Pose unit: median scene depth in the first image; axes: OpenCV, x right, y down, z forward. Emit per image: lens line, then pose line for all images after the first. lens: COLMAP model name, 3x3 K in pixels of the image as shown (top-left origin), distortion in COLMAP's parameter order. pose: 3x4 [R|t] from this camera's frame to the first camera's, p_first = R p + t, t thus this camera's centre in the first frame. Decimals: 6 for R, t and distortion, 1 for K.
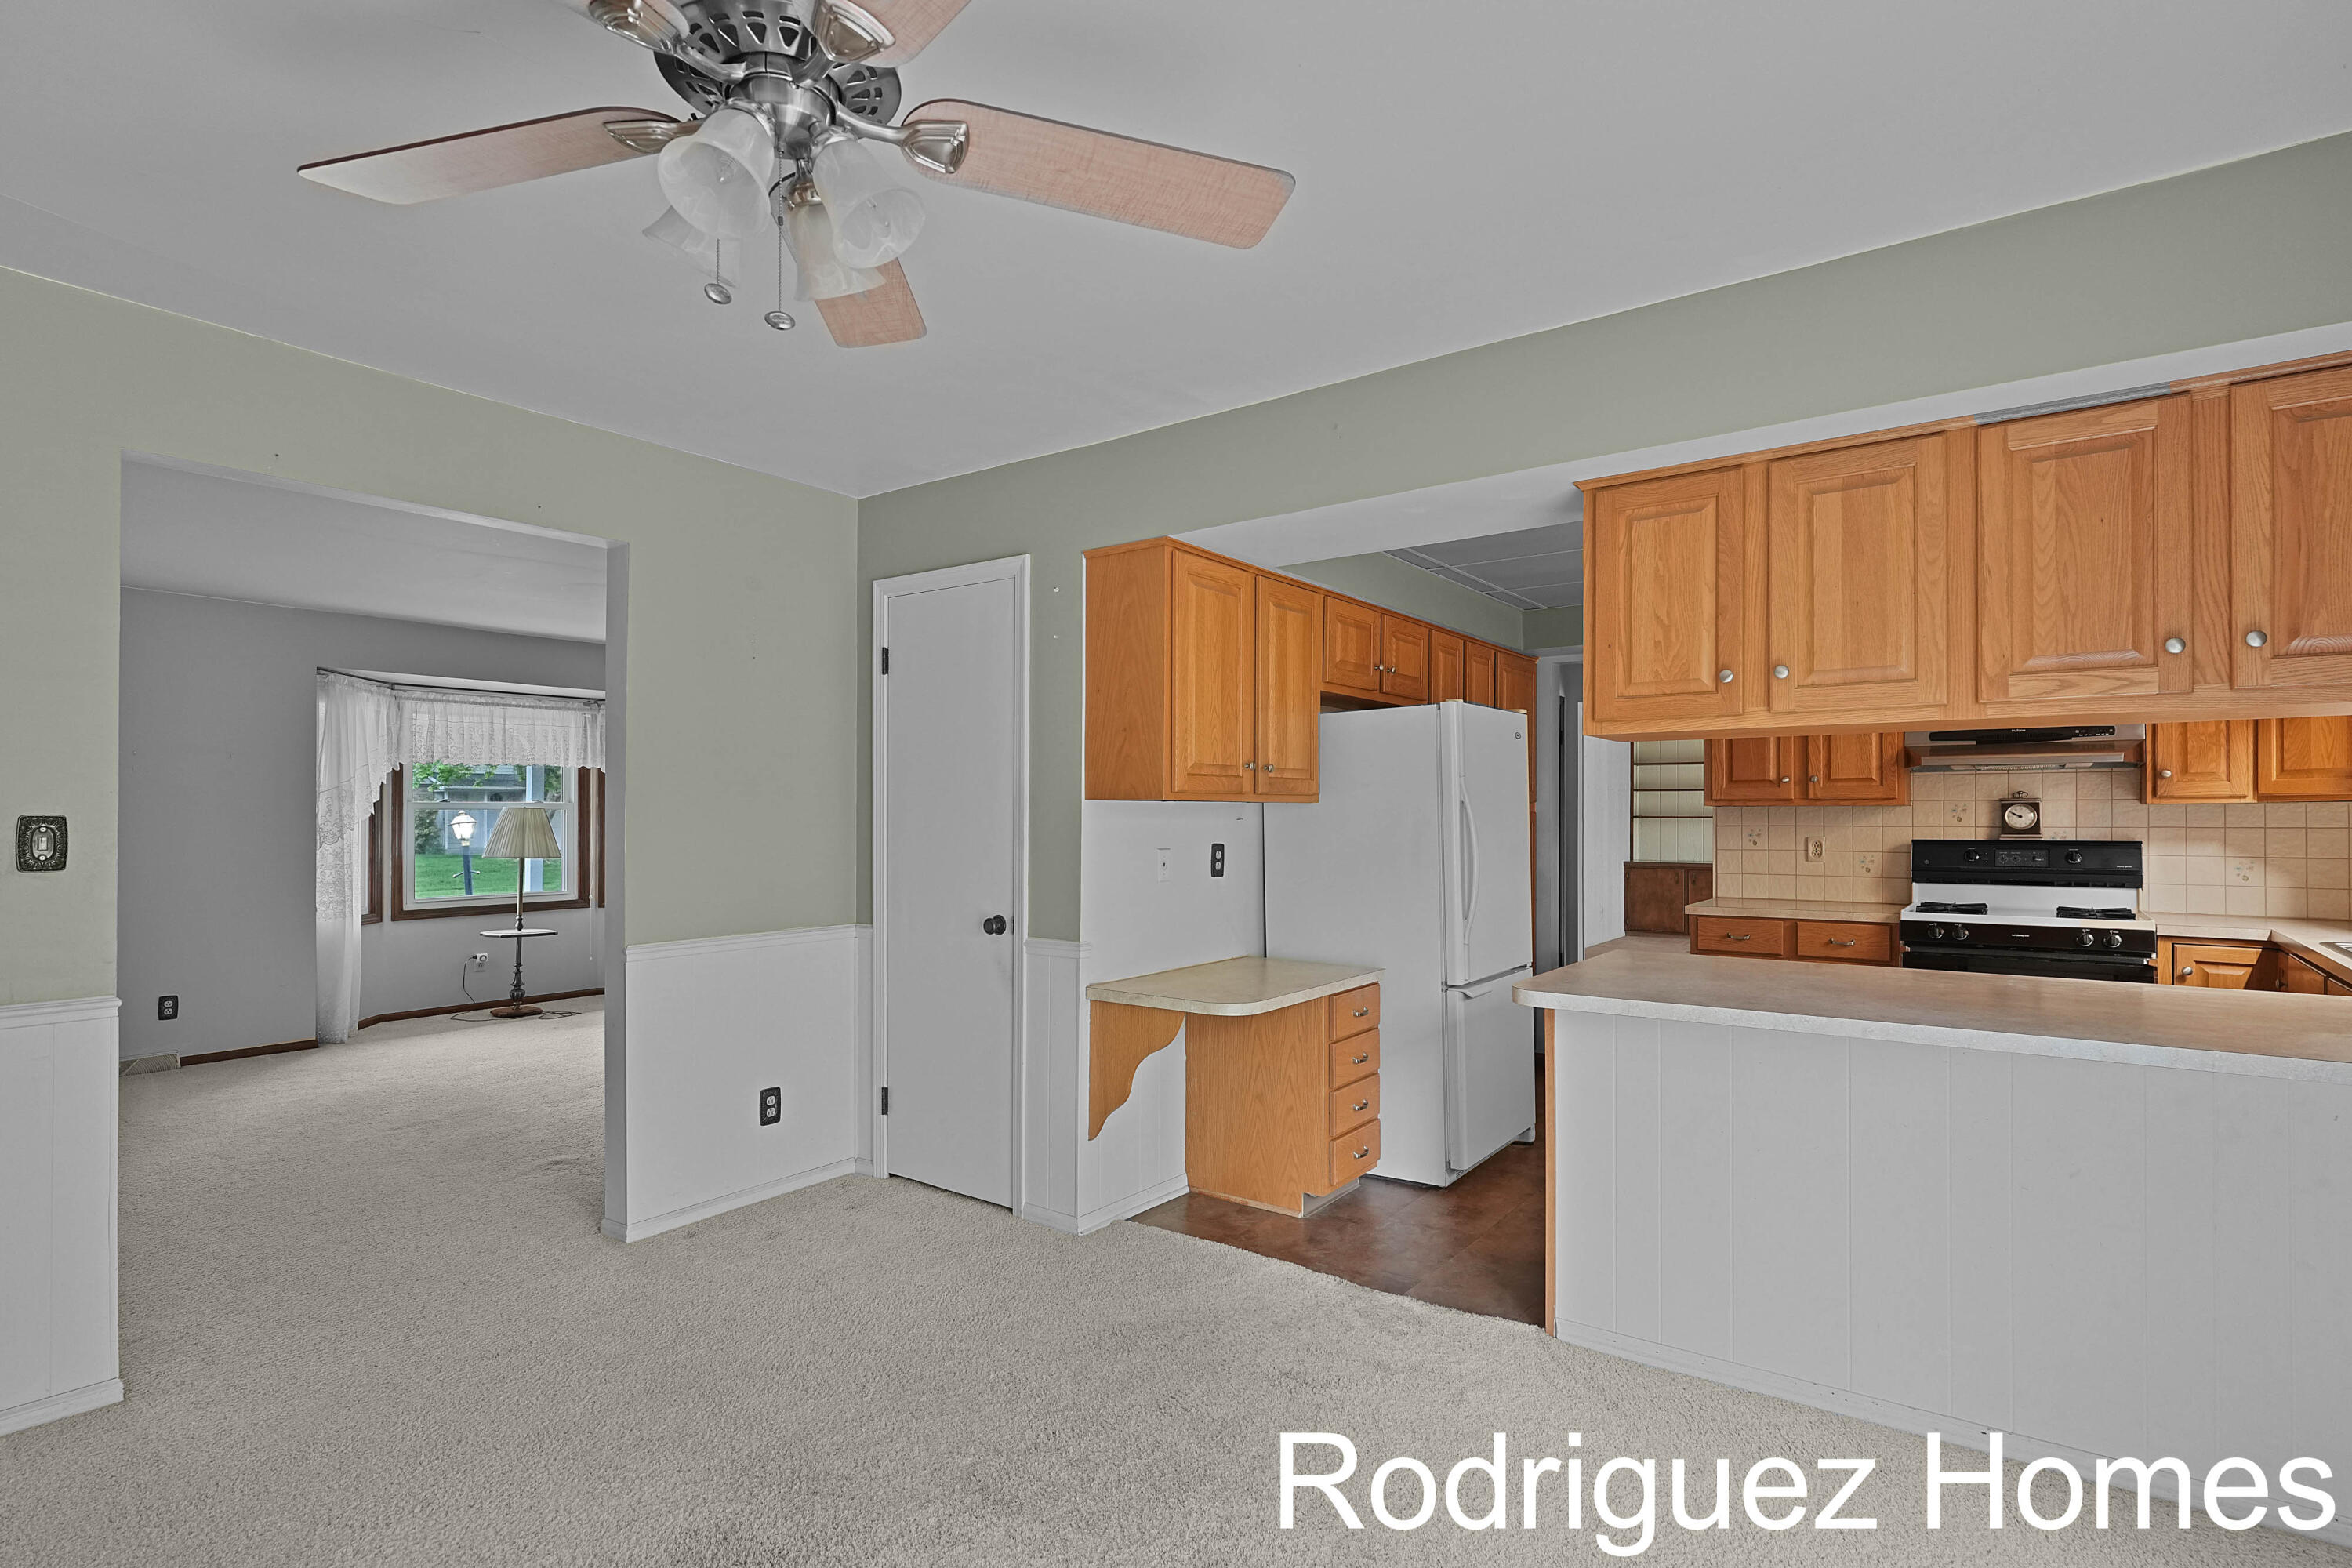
lens RADIAL K [[1161.8, 0, 1191.9], [0, 1161.8, 812.1], [0, 0, 1]] dist [0.002997, 0.000337]
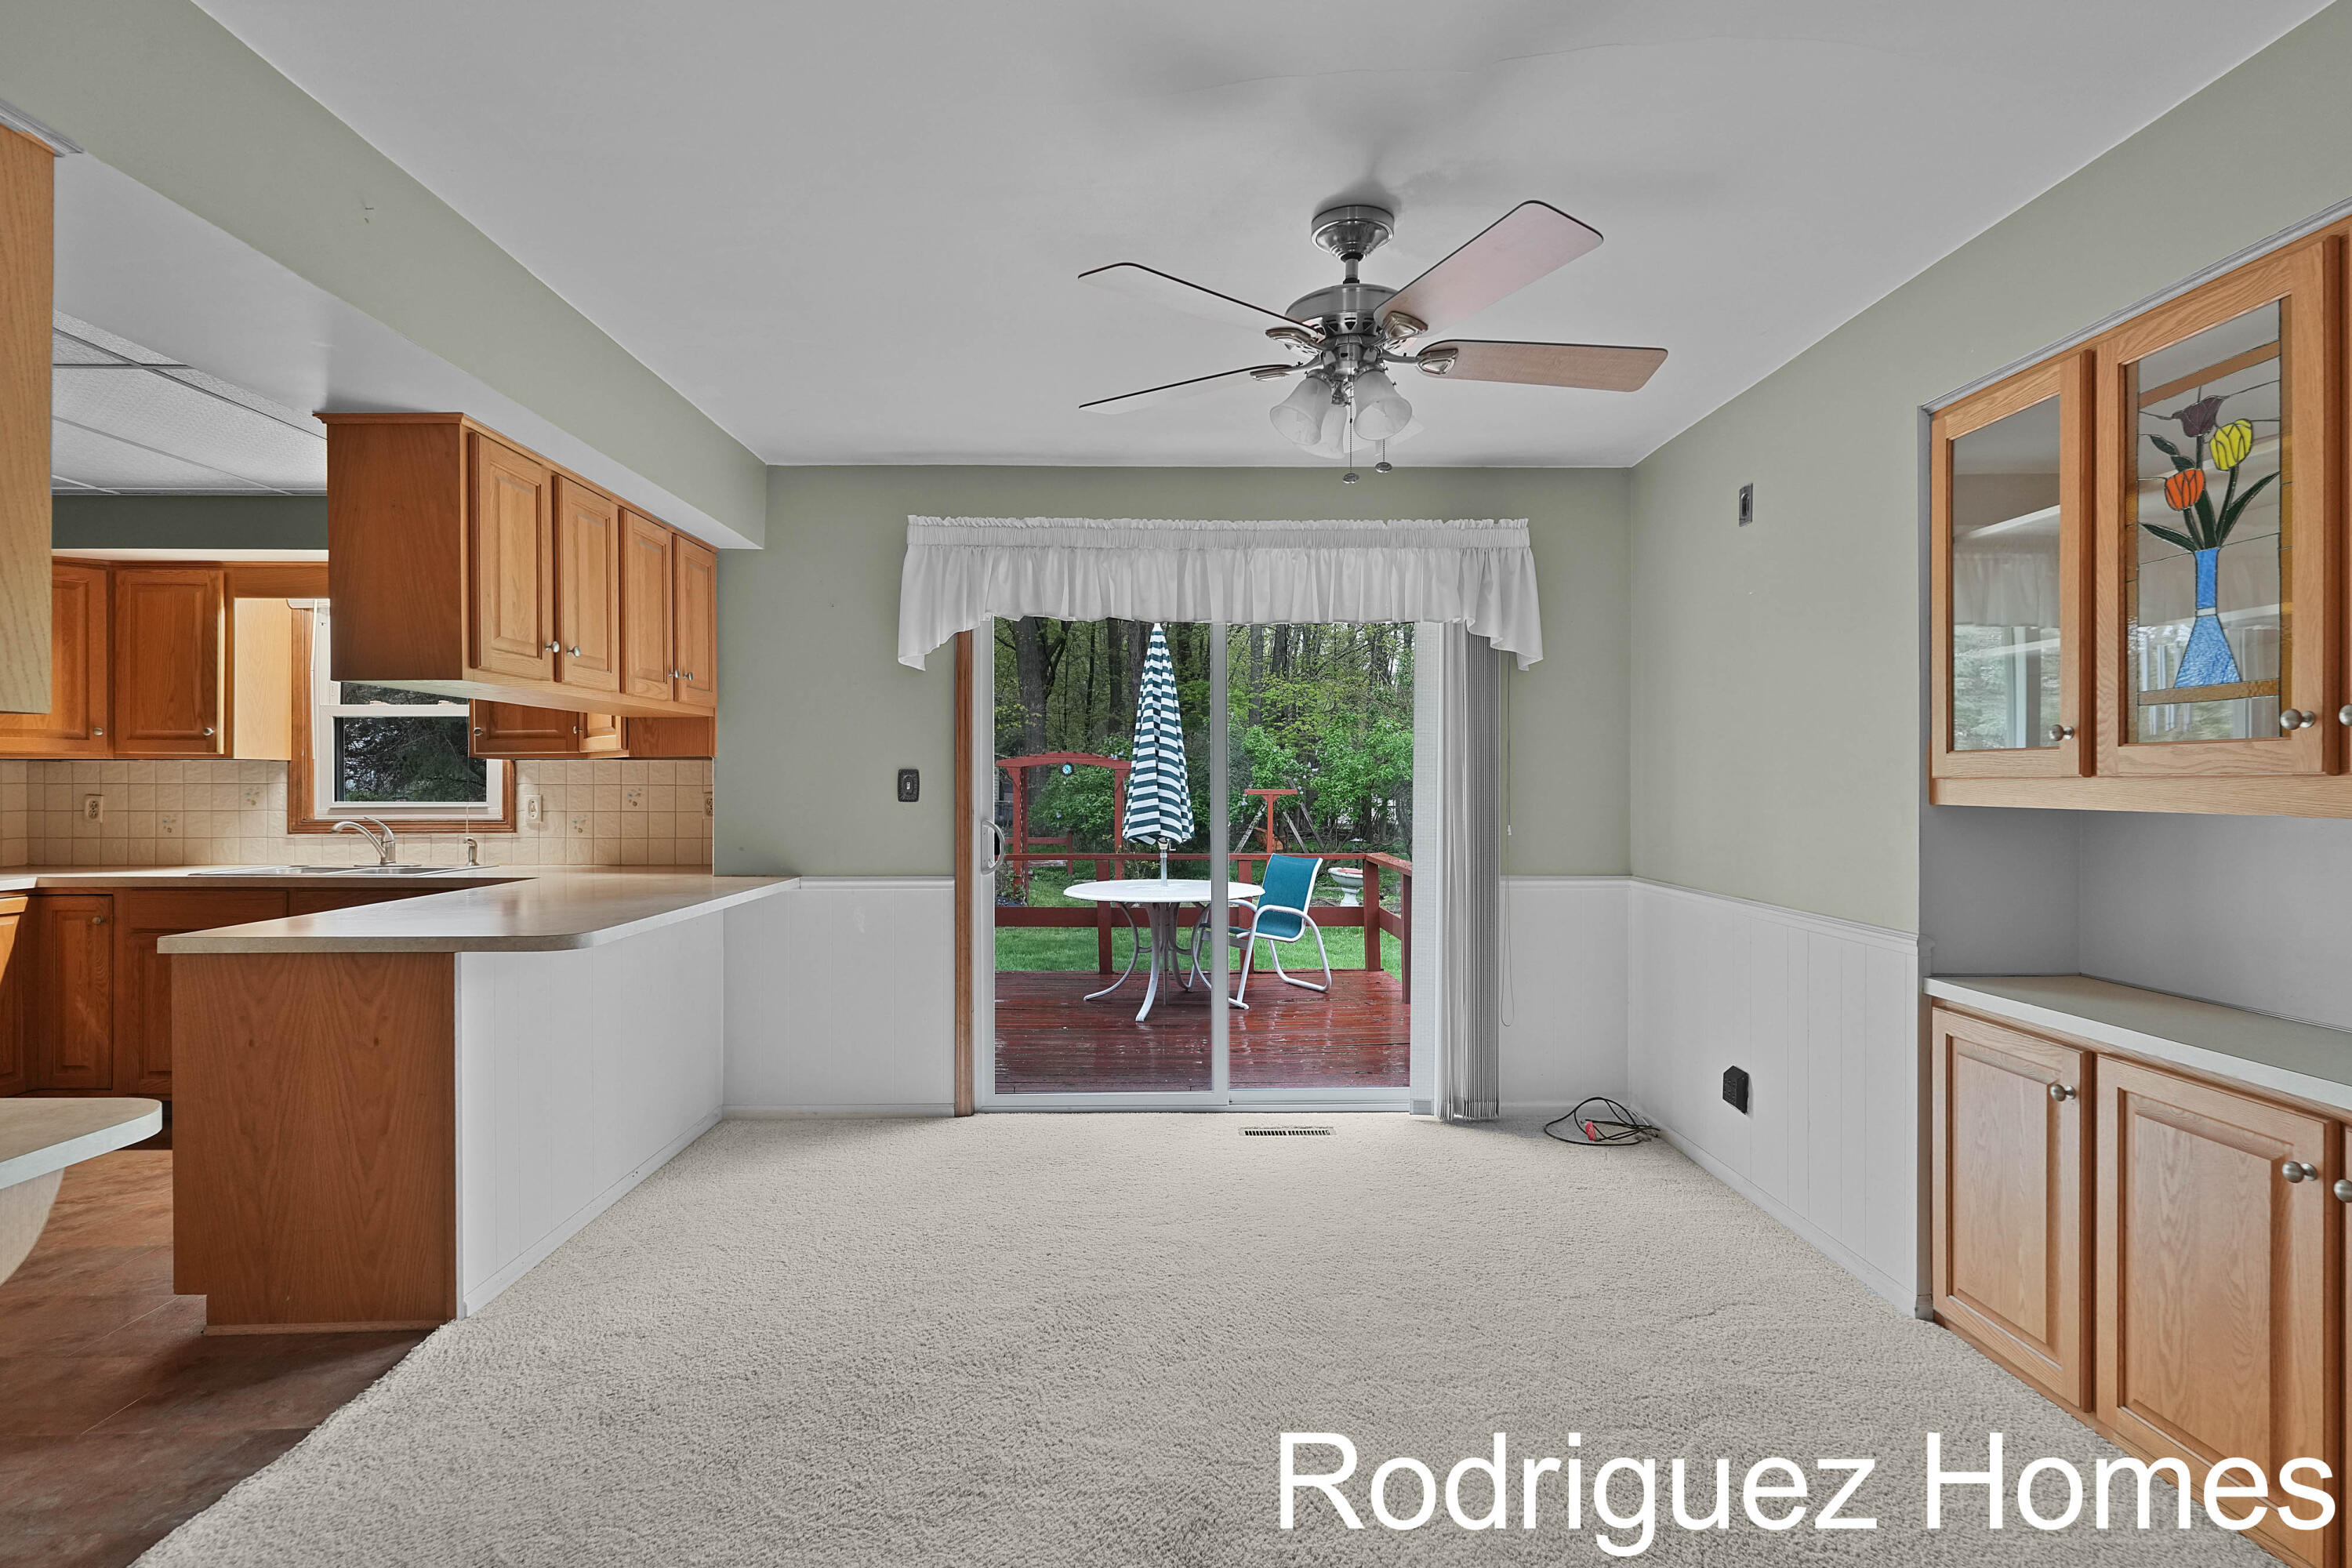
lens RADIAL K [[1161.8, 0, 1178.3], [0, 1161.8, 780.8], [0, 0, 1]] dist [0.002997, 0.000337]
pose [[-0.598832, 0.002578, 0.800870, -0.535322], [-0.001034, 0.999991, -0.003991, 0.013846], [-0.800874, -0.003218, -0.598824, 0.749376]]
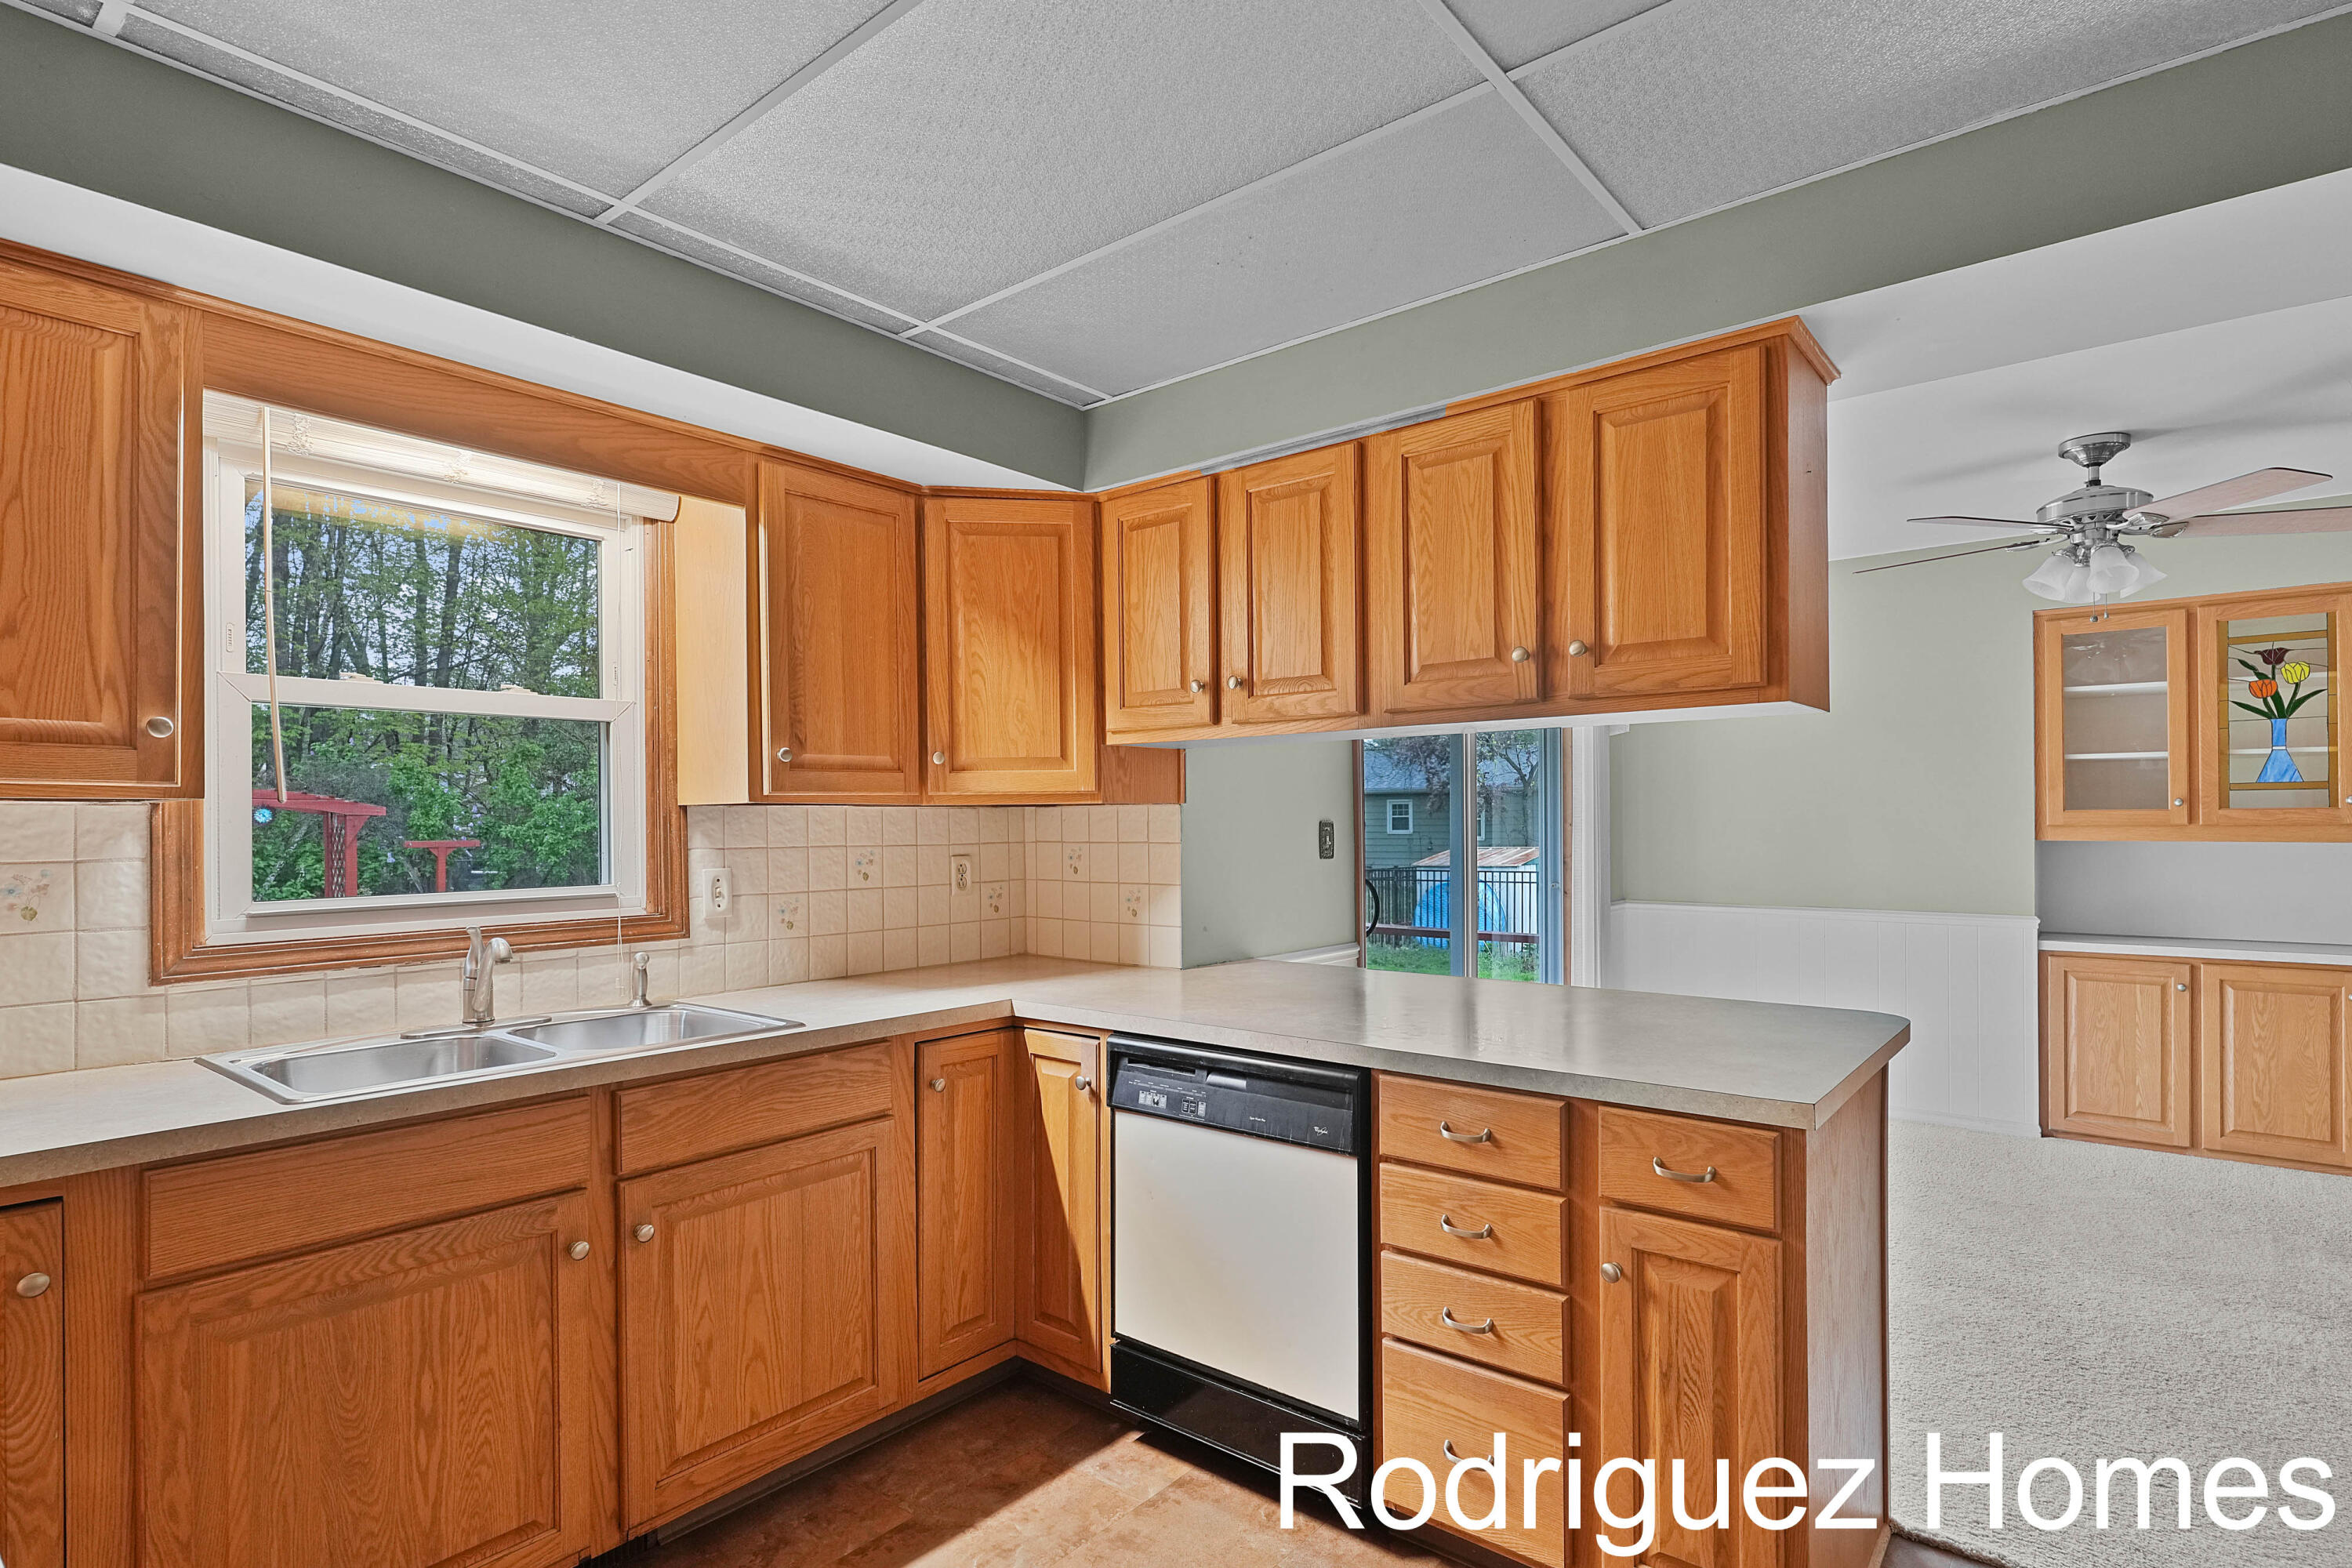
lens RADIAL K [[1161.8, 0, 1186.0], [0, 1161.8, 818.4], [0, 0, 1]] dist [0.002997, 0.000337]
pose [[-0.997809, 0.009566, 0.065469, 0.476163], [0.009110, 0.999932, -0.007255, 0.003052], [-0.065534, -0.006643, -0.997828, 1.204812]]
